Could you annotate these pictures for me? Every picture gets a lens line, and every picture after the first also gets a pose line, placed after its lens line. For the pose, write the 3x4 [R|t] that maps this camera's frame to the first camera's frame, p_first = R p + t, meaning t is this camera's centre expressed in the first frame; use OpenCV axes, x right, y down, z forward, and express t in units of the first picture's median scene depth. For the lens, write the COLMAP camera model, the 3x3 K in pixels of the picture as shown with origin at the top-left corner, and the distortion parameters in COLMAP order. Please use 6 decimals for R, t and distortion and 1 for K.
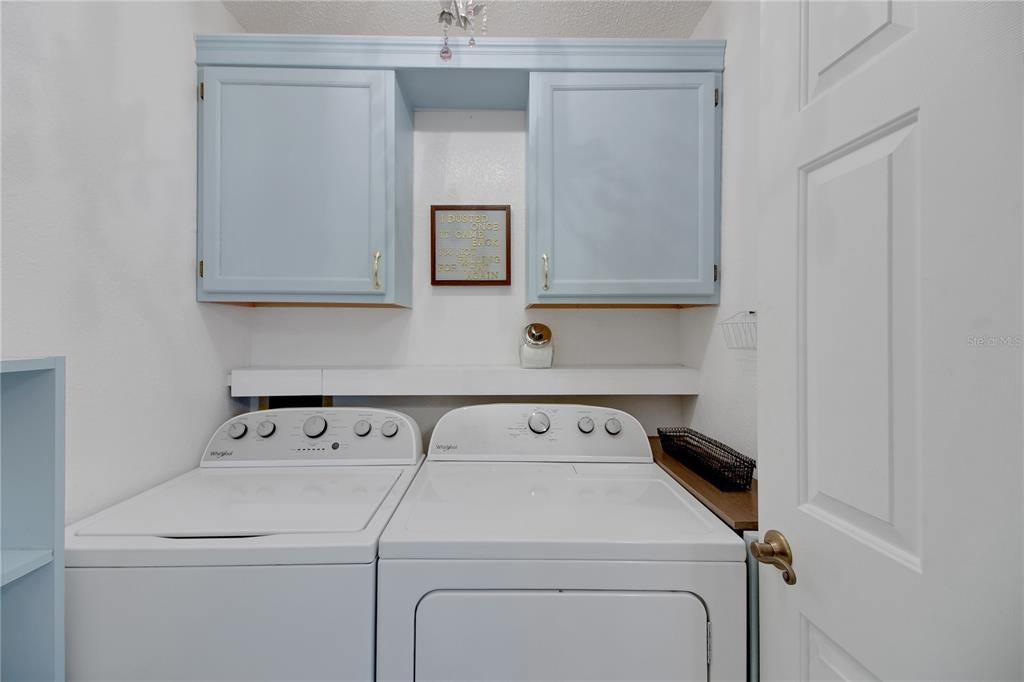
lens RADIAL K [[436.1, 0, 515.1], [0, 436.1, 332.5], [0, 0, 1]] dist [0.013680, -0.005244]
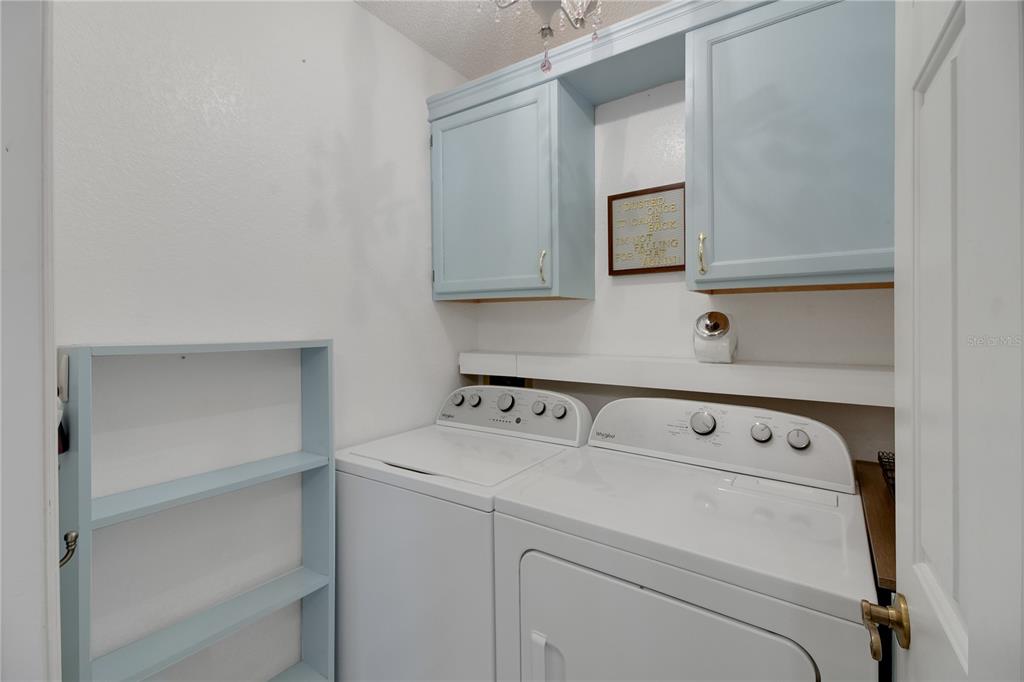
lens RADIAL K [[457.3, 0, 510.4], [0, 457.3, 331.3], [0, 0, 1]] dist [0.026551, -0.012219]
pose [[0.811764, 0.006185, -0.583953, 0.284280], [0.005697, 0.999812, 0.018510, -0.000995], [0.583958, -0.018352, 0.811576, 0.004619]]
